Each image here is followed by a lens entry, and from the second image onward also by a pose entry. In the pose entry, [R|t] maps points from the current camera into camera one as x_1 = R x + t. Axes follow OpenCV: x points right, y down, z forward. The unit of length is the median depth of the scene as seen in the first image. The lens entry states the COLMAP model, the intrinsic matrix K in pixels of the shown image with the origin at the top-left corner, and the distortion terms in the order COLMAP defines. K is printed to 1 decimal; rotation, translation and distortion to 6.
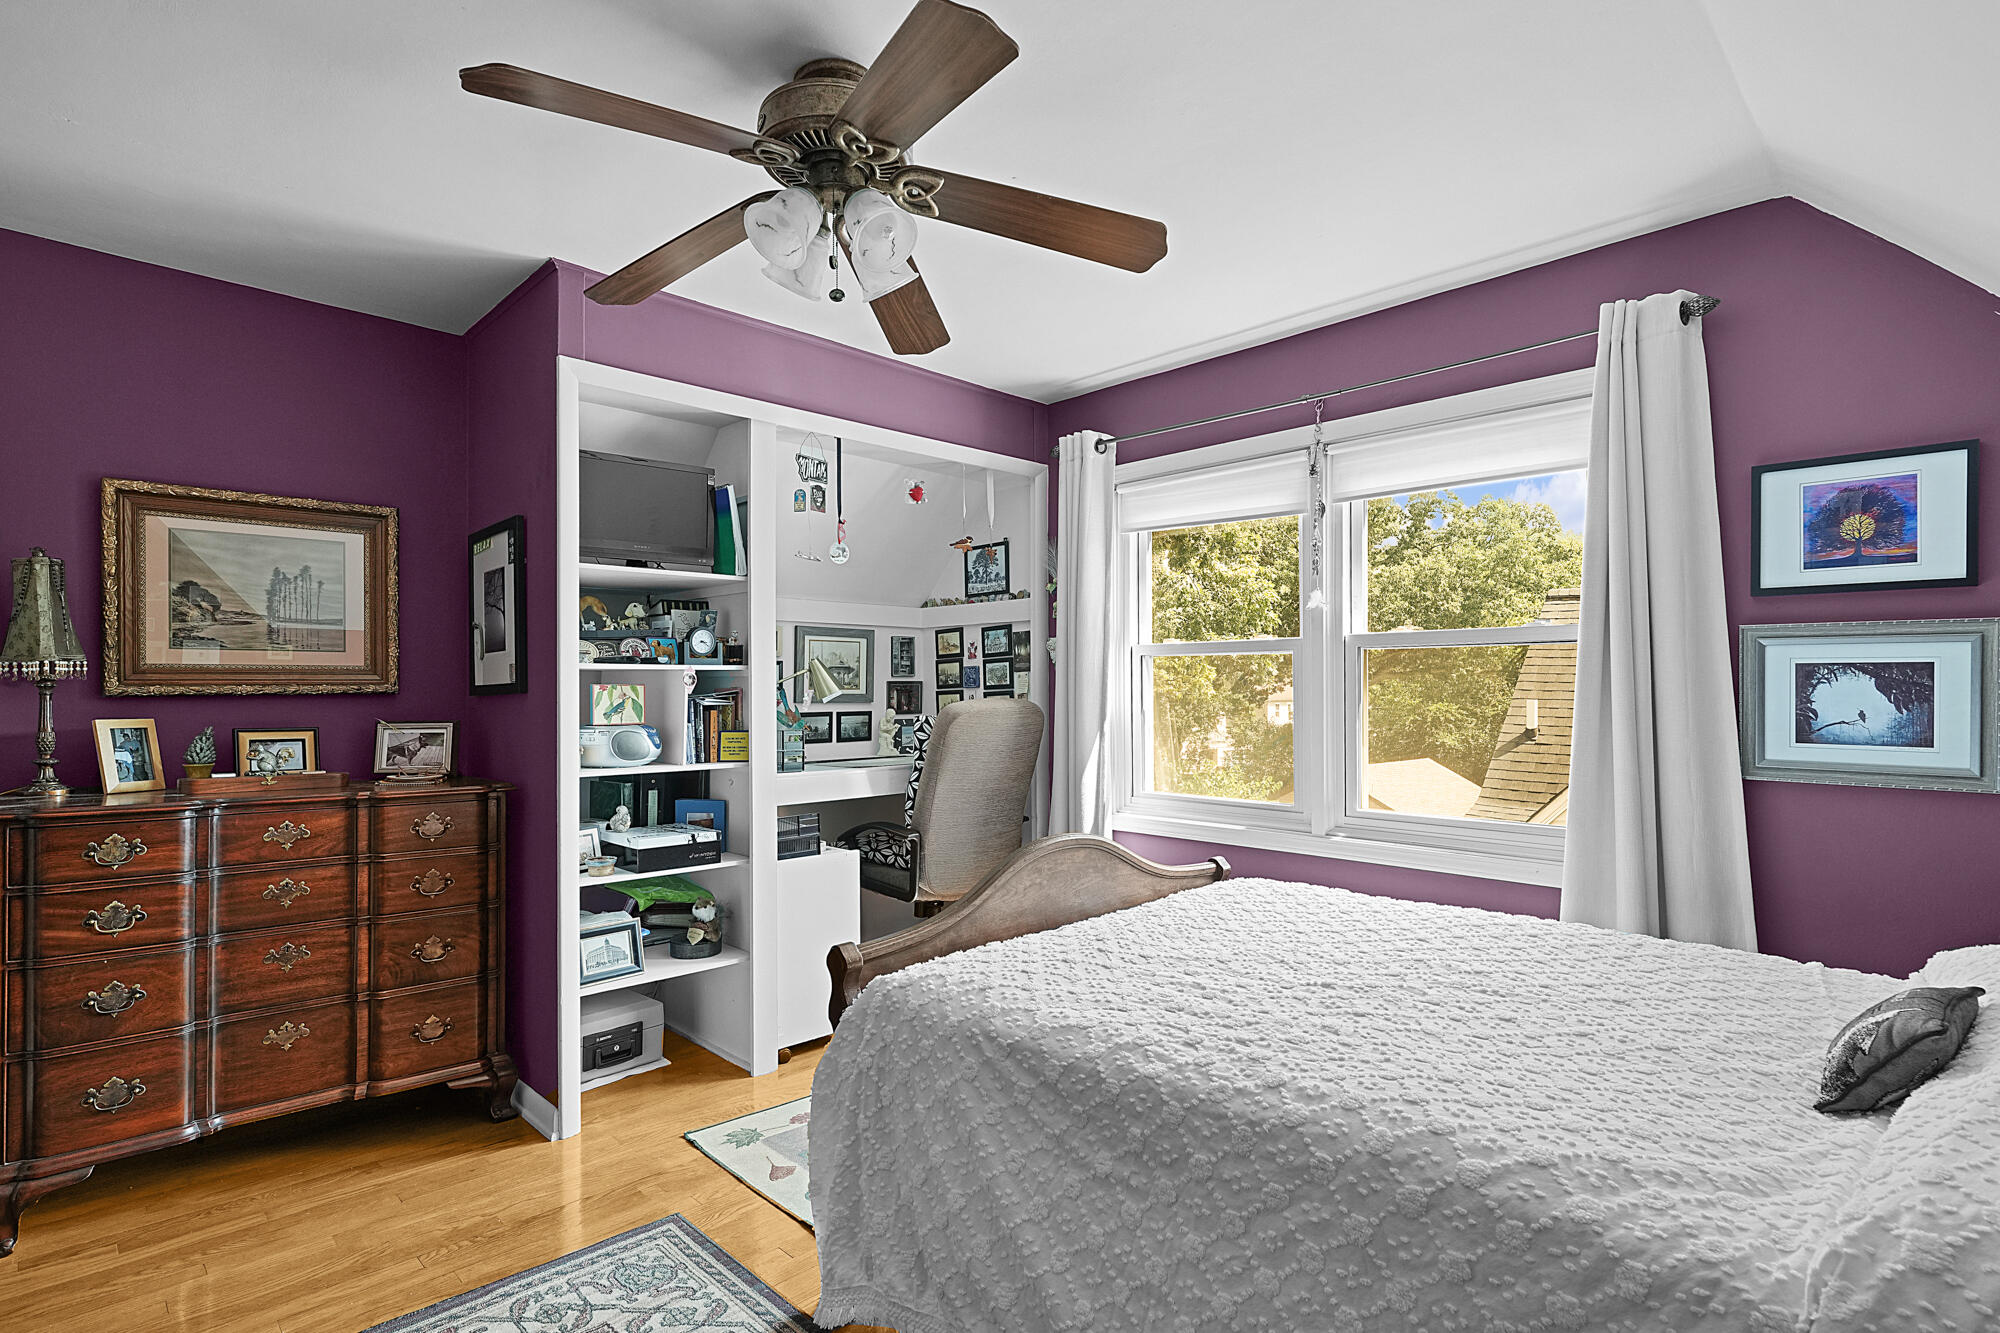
lens RADIAL K [[986.1, 0, 1001.3], [0, 986.1, 699.3], [0, 0, 1]] dist [0.000799, 0.000167]
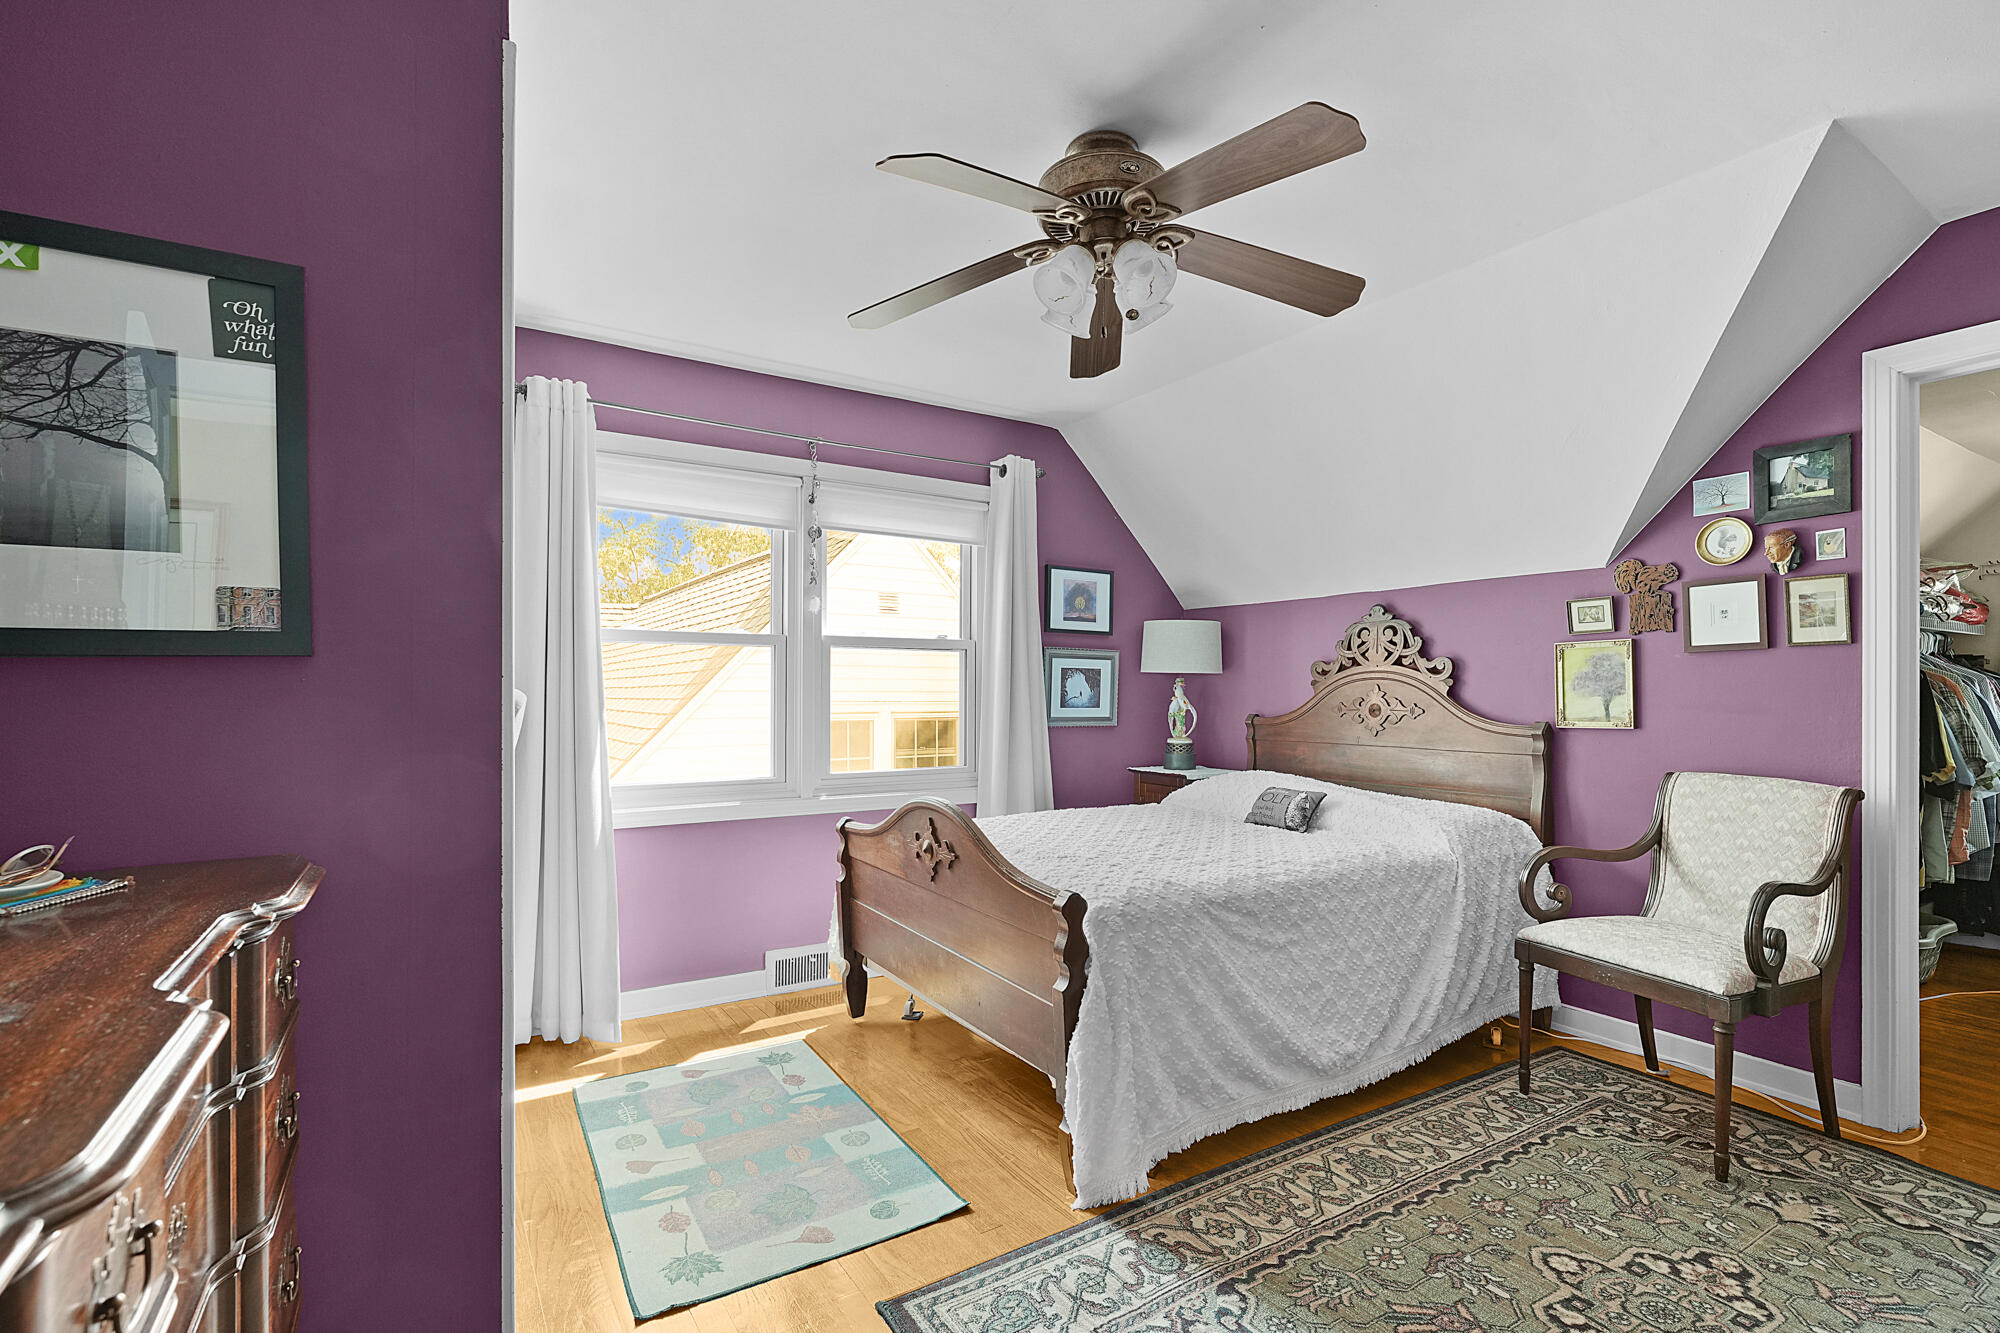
lens RADIAL K [[971.5, 0, 1005.4], [0, 971.5, 685.9], [0, 0, 1]] dist [0.000574, 0.000695]
pose [[0.180982, 0.000382, 0.983486, -1.161388], [0.003372, 0.999994, -0.001009, 0.001846], [-0.983481, 0.003499, 0.180979, 0.775861]]
